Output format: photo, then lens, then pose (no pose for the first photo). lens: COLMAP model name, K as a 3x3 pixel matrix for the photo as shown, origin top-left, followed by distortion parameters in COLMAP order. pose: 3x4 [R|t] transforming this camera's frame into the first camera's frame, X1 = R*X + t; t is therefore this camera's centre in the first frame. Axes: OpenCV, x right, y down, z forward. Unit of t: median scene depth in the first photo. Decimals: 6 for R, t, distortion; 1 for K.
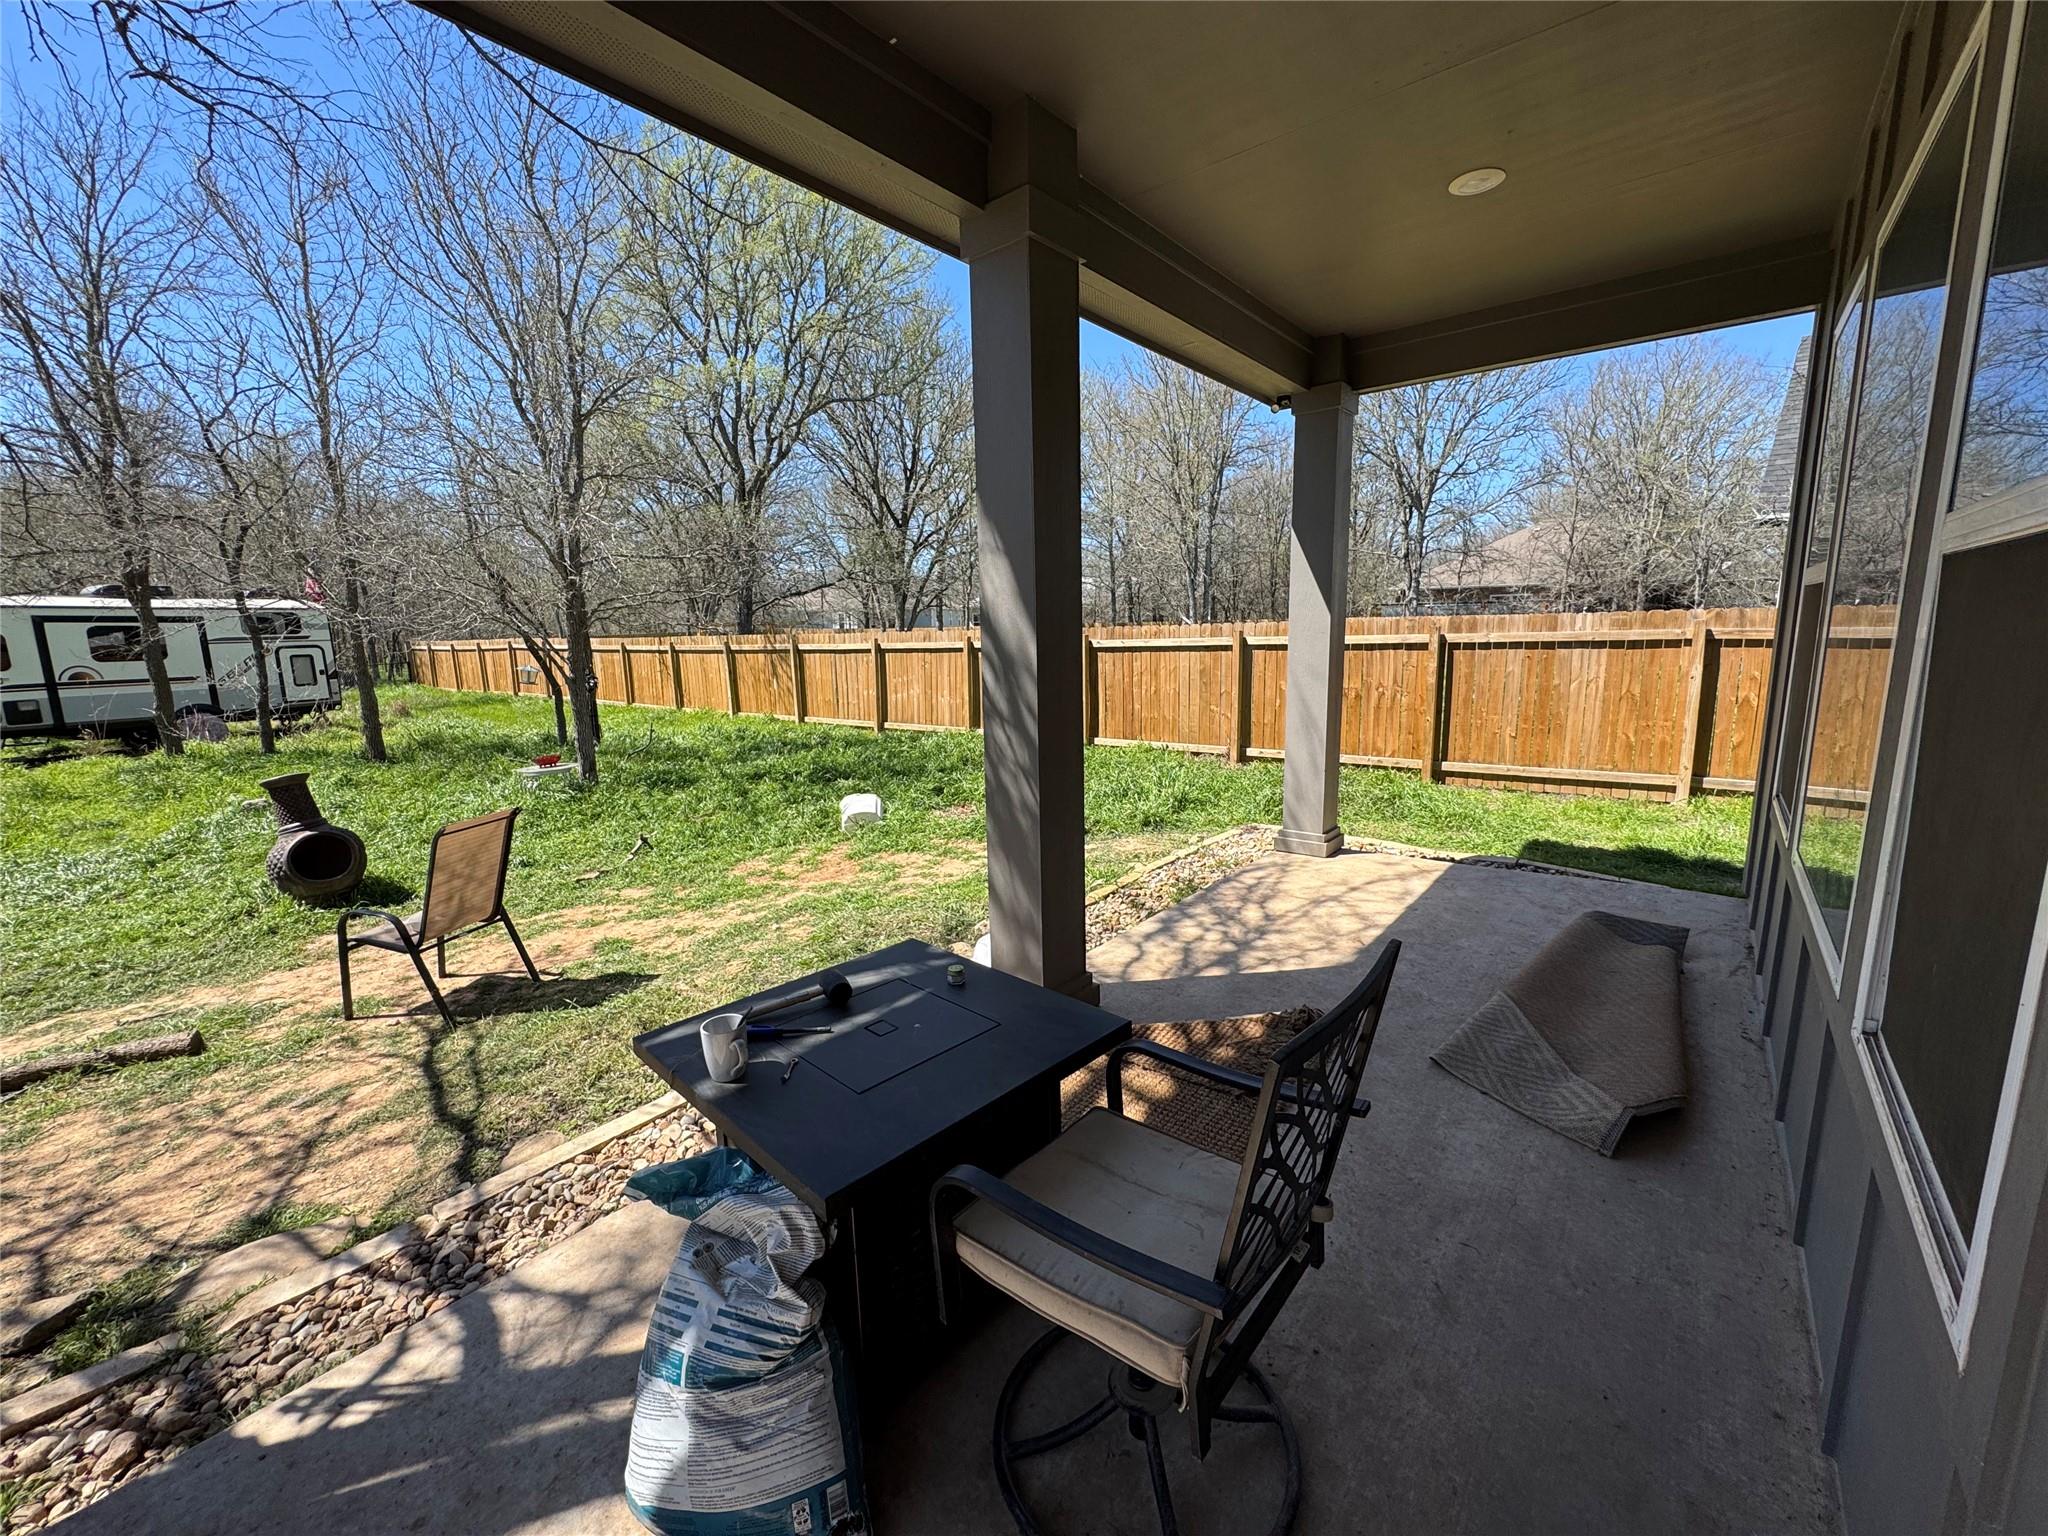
lens RADIAL K [[820.5, 0, 1025.4], [0, 820.5, 765.8], [0, 0, 1]] dist [-0.002383, 0.000254]
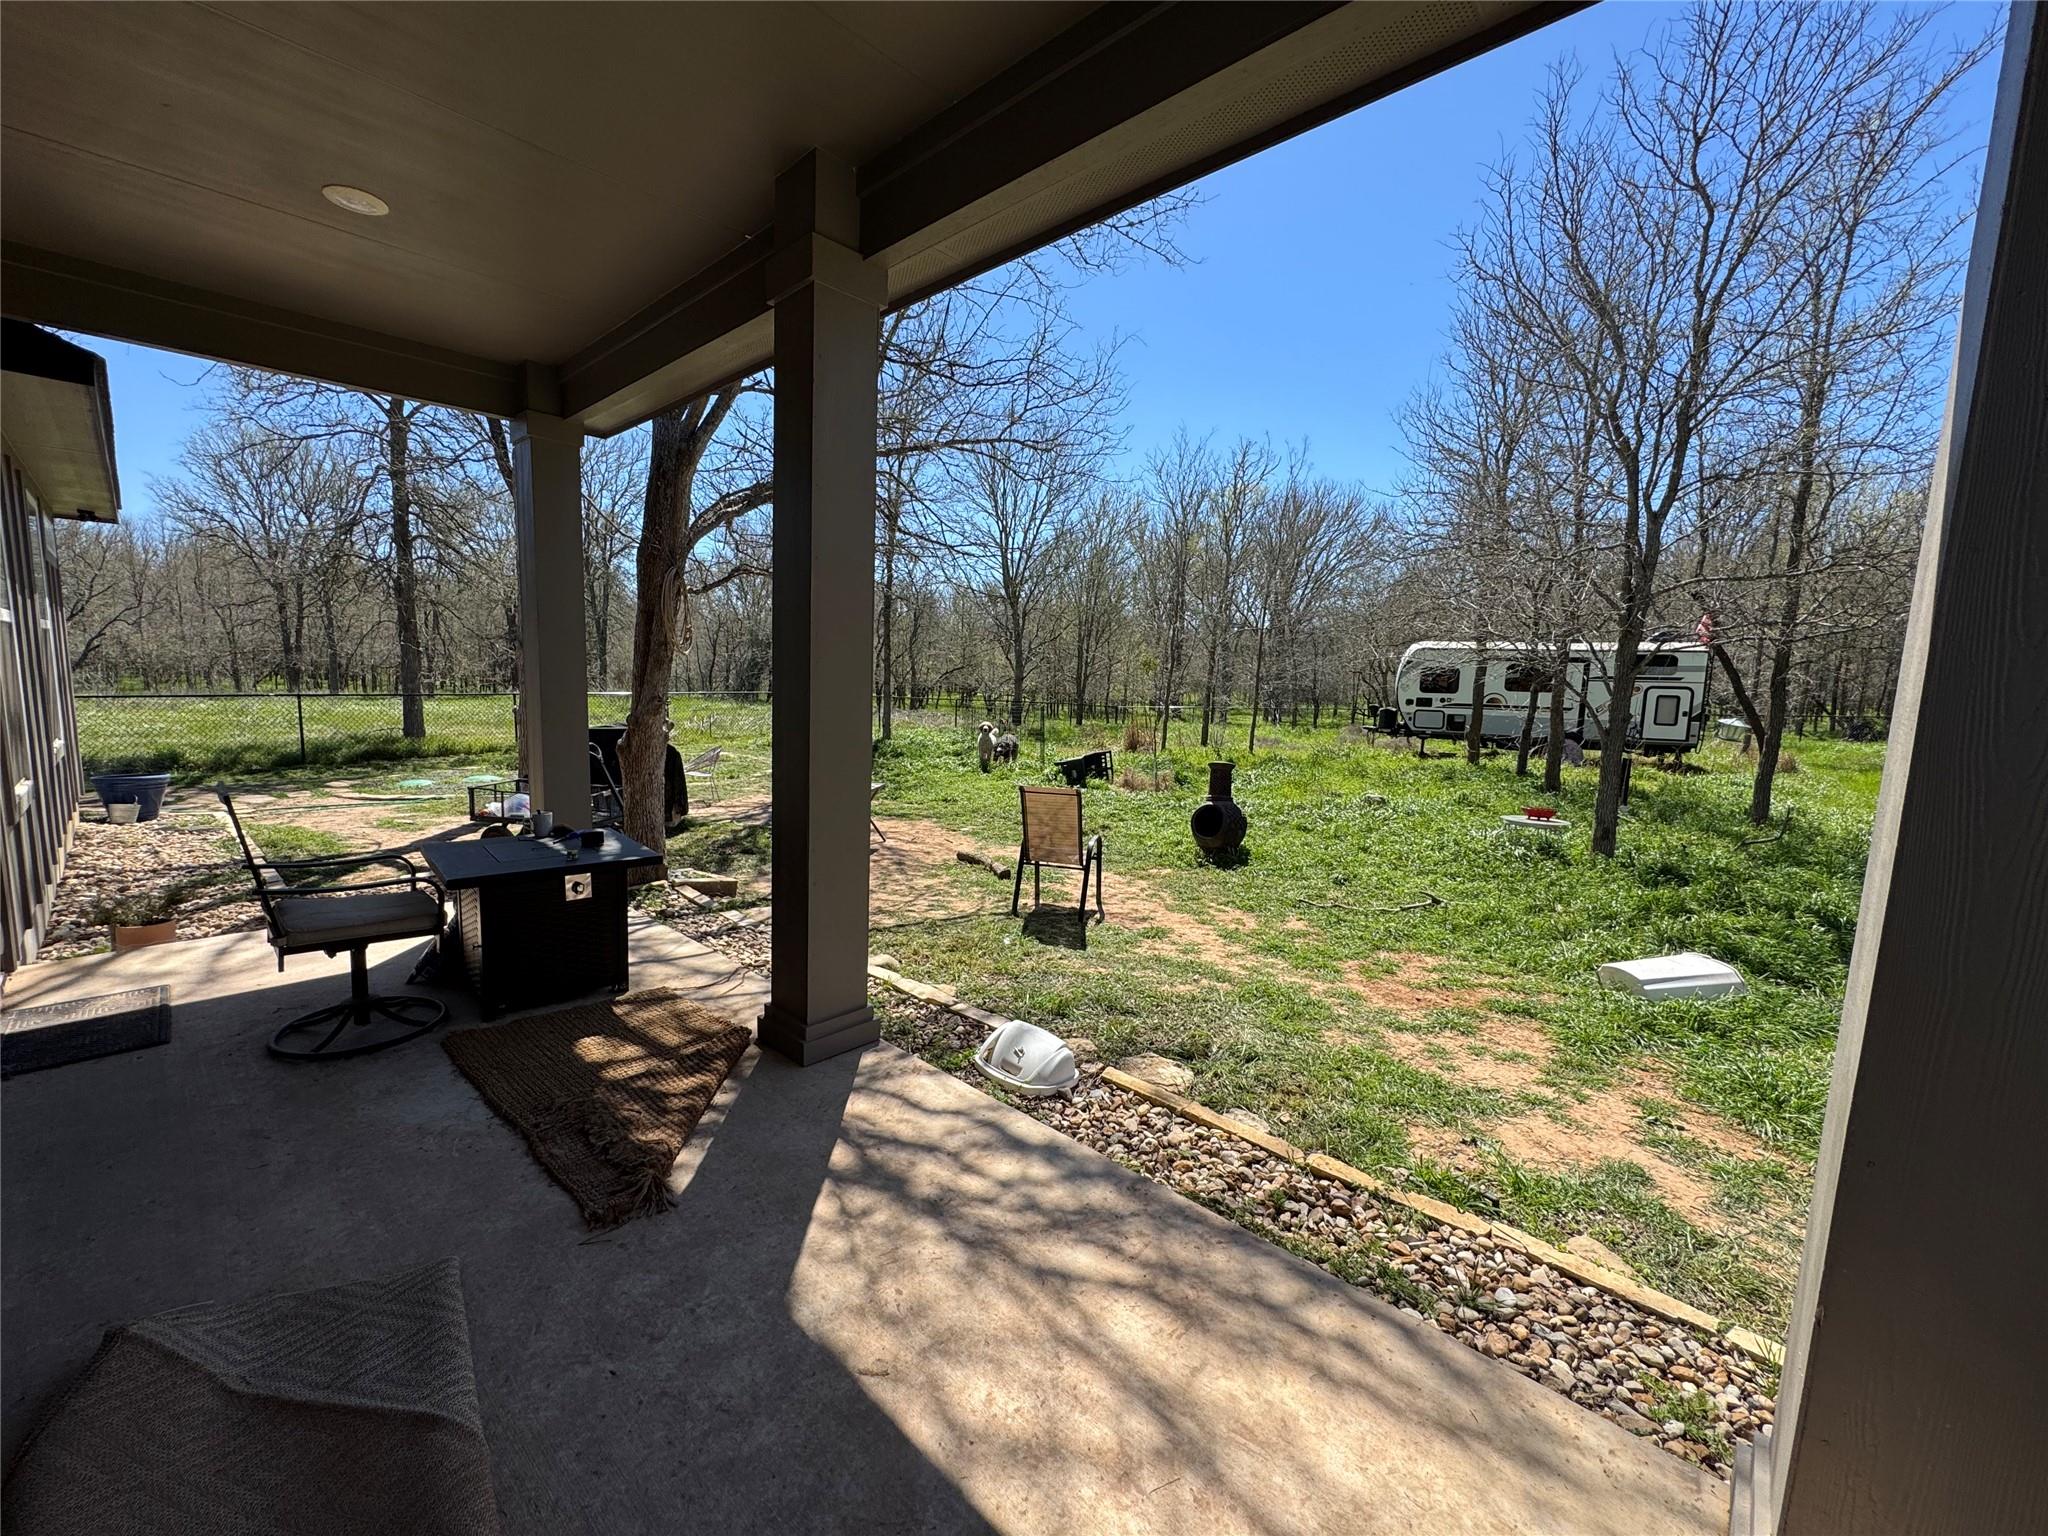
lens RADIAL K [[820.5, 0, 1021.5], [0, 820.5, 772.2], [0, 0, 1]] dist [-0.002383, 0.000254]
pose [[-0.069033, 0.144557, -0.987086, 0.634790], [-0.189463, 0.969539, 0.155237, -0.148987], [0.979458, 0.197733, -0.039542, 0.822428]]
